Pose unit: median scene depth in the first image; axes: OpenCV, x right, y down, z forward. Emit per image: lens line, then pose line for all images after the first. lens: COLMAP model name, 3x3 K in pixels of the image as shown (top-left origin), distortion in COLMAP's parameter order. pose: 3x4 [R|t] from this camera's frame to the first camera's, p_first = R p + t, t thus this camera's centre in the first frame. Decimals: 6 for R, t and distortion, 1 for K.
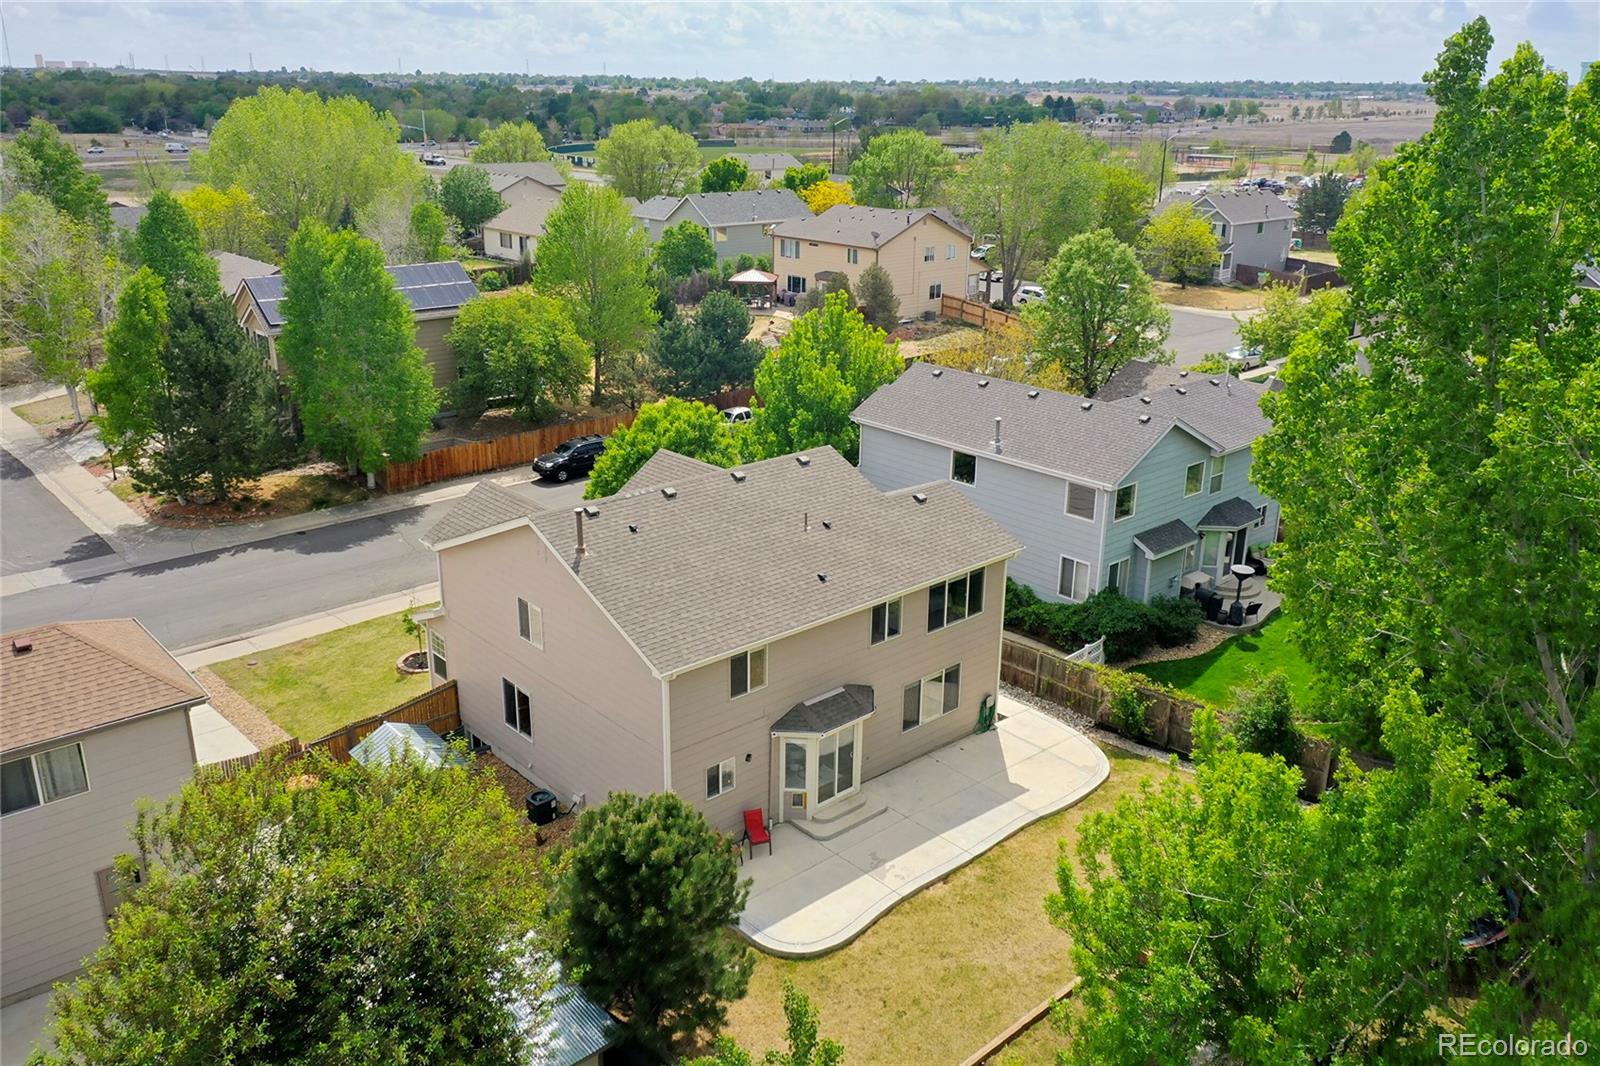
lens RADIAL K [[1262.8, 0, 796.7], [0, 1262.8, 529.0], [0, 0, 1]] dist [-0.001924, 0.005254]
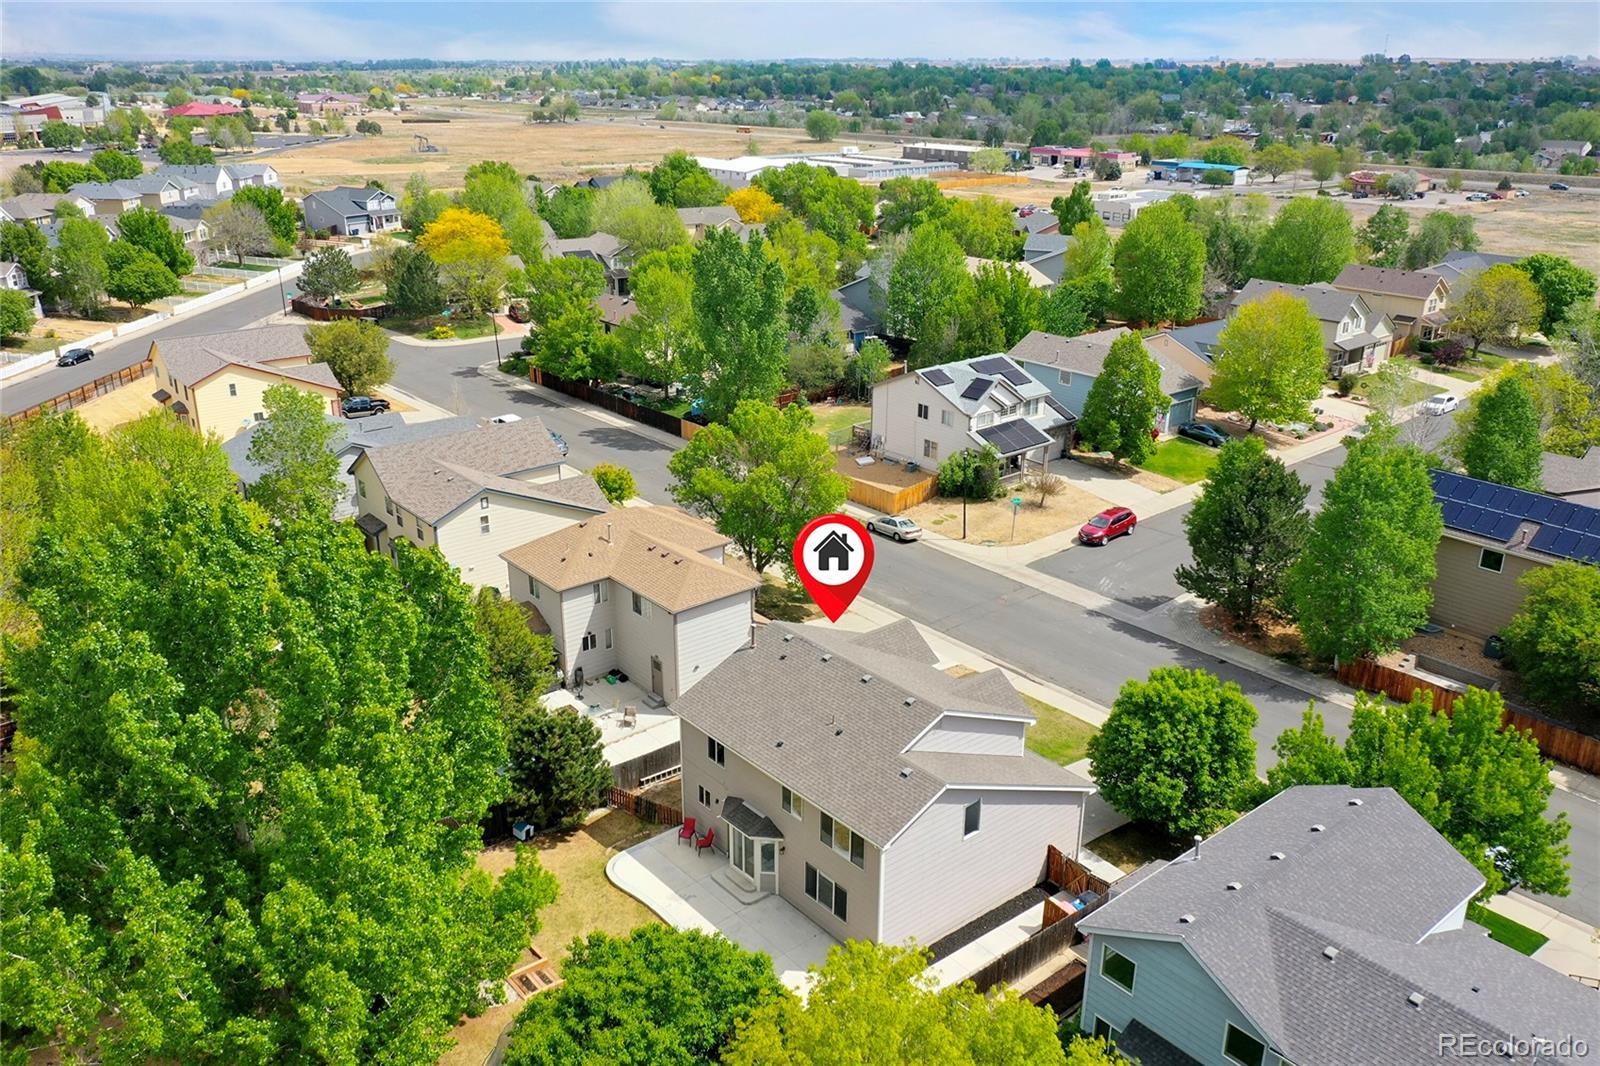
lens RADIAL K [[1262.8, 0, 796.7], [0, 1262.8, 529.0], [0, 0, 1]] dist [-0.001924, 0.005254]
pose [[-0.026950, 0.338077, -0.940733, 0.745532], [-0.333751, 0.884031, 0.327261, -0.379362], [0.942276, 0.322790, 0.089009, 0.448570]]
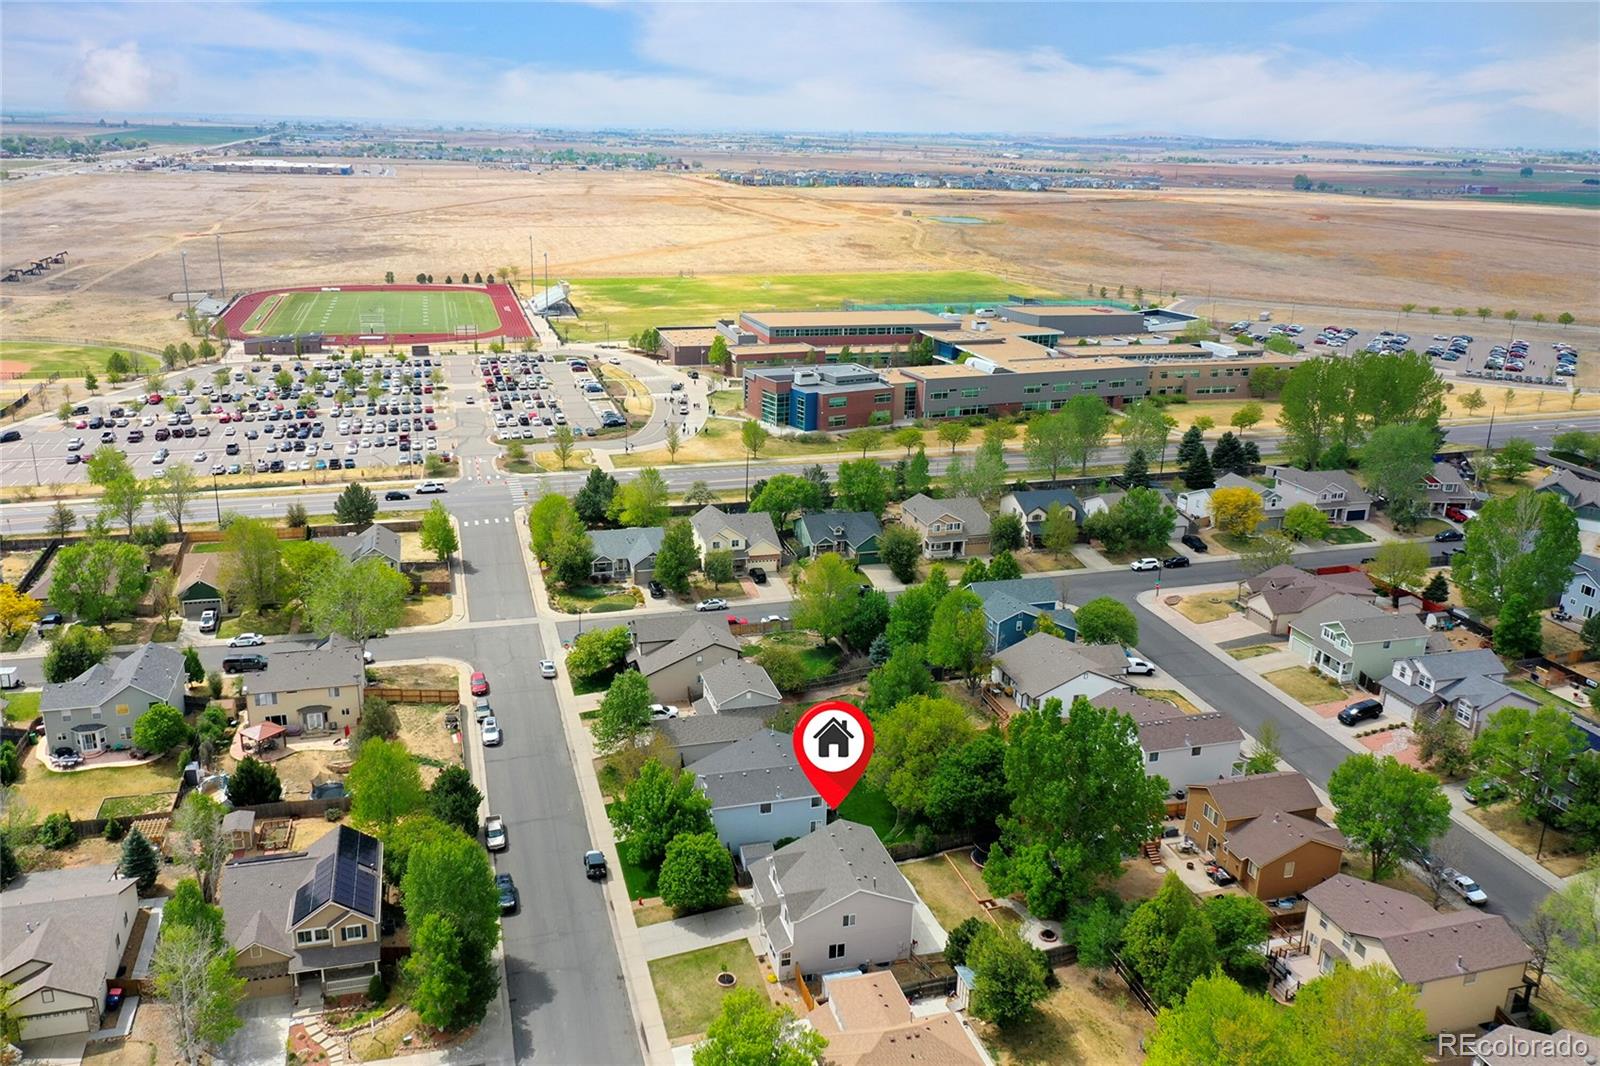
lens RADIAL K [[1251.0, 0, 797.2], [0, 1251.0, 530.7], [0, 0, 1]] dist [-0.004712, 0.004346]
pose [[0.429287, -0.269870, 0.861906, -1.595842], [0.273195, 0.948409, 0.160885, -0.824469], [-0.860858, 0.166403, 0.480867, -0.347198]]
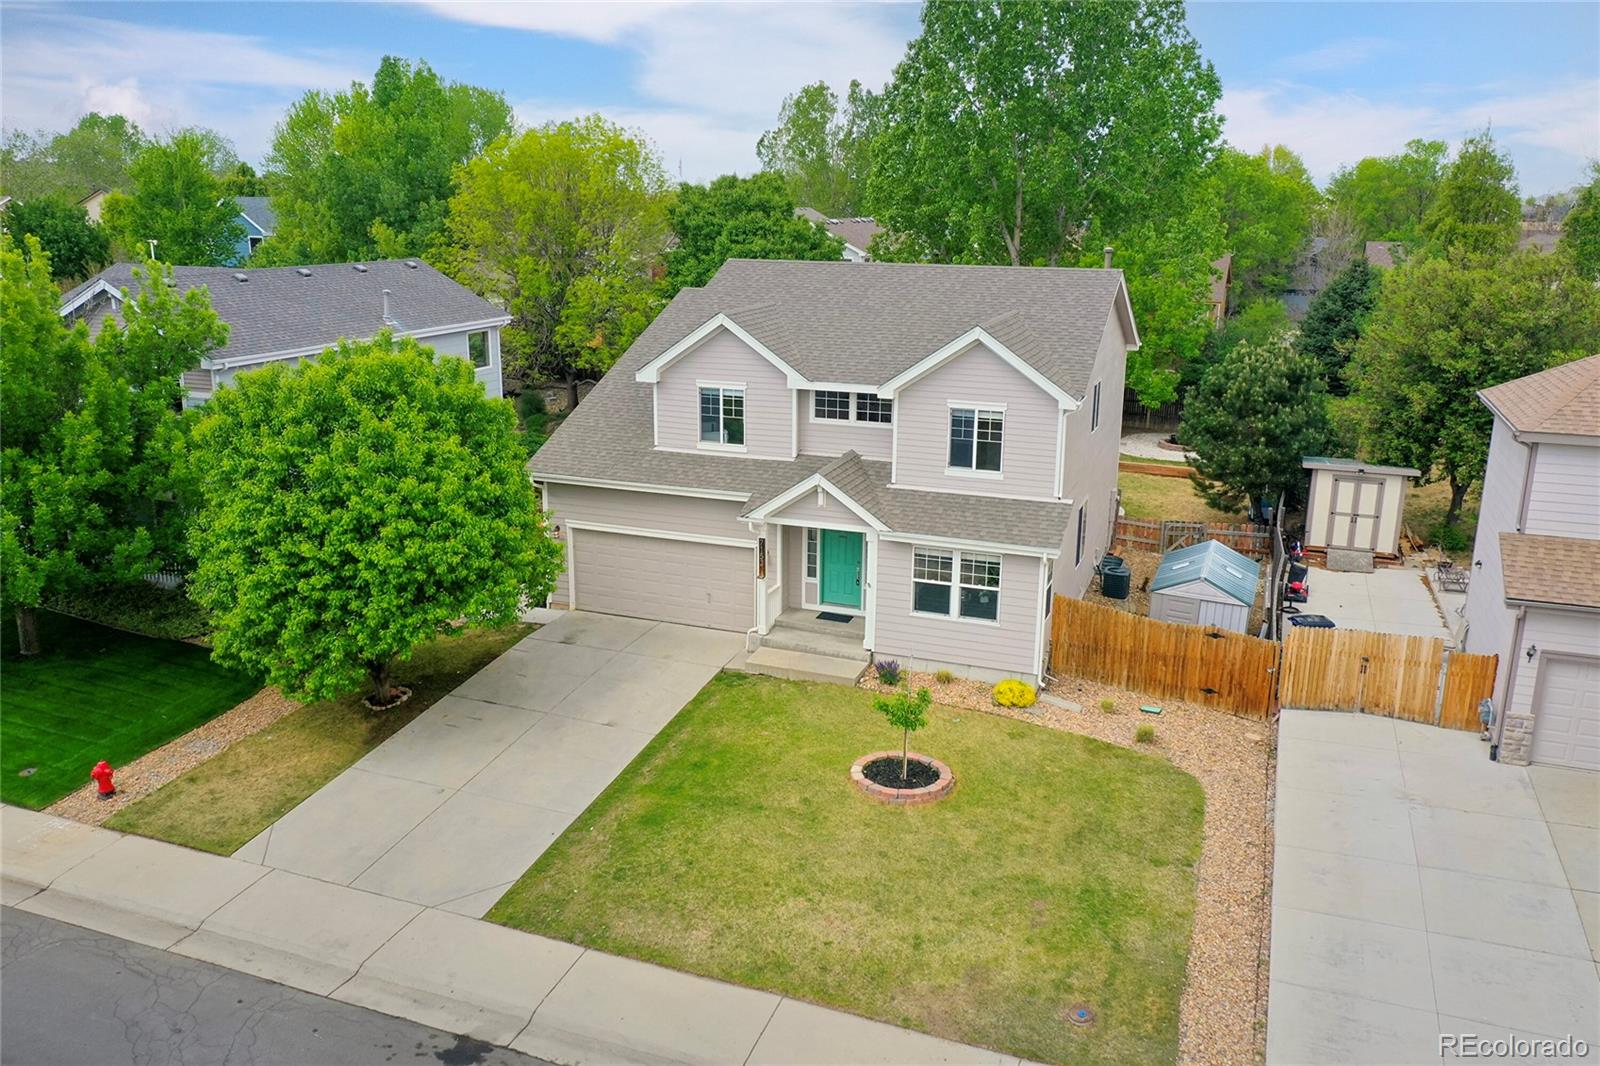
lens RADIAL K [[1260.3, 0, 793.7], [0, 1260.3, 532.3], [0, 0, 1]] dist [-0.005264, 0.008425]
pose [[-0.462040, -0.238324, 0.854237, -0.526120], [0.279531, 0.874984, 0.395305, -0.155695], [-0.841654, 0.421432, -0.337659, 0.876087]]
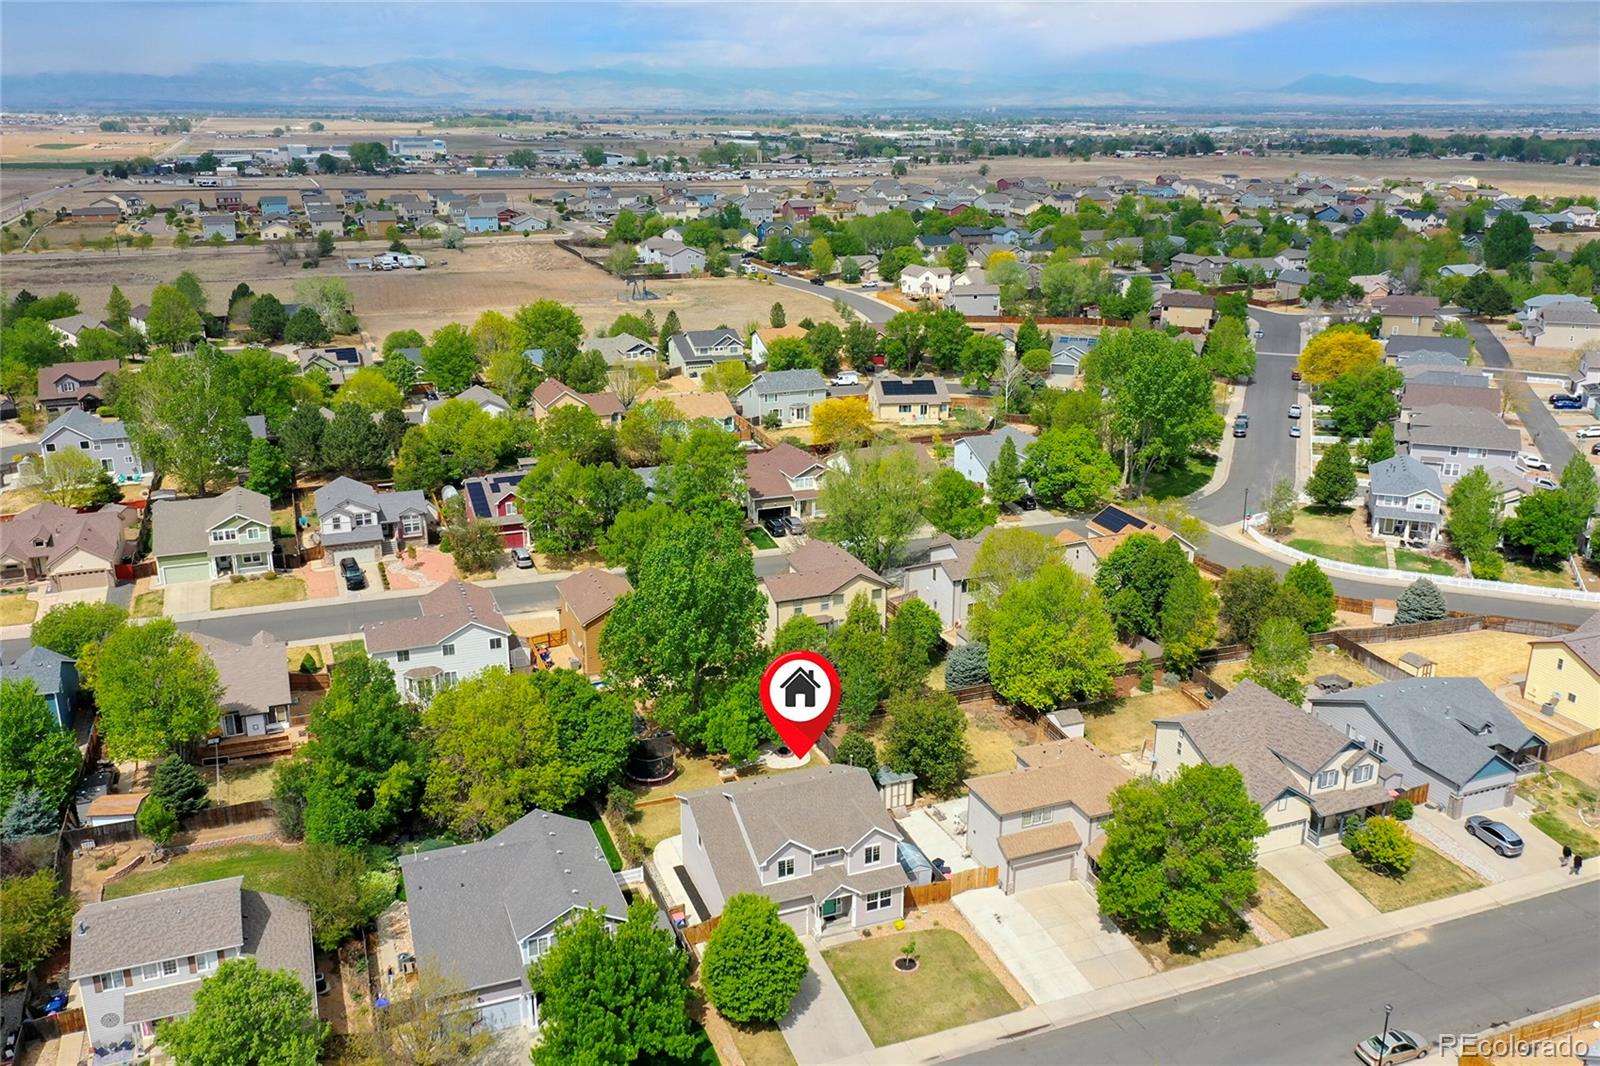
lens RADIAL K [[1327.6, 0, 800.0], [0, 1327.6, 533.0], [0, 0, 1]] dist [-0.000709, 0.003285]
pose [[-0.939596, -0.112995, 0.323096, -0.541490], [0.104032, 0.805010, 0.584068, -1.217998], [-0.326092, 0.582401, -0.744630, 1.627504]]
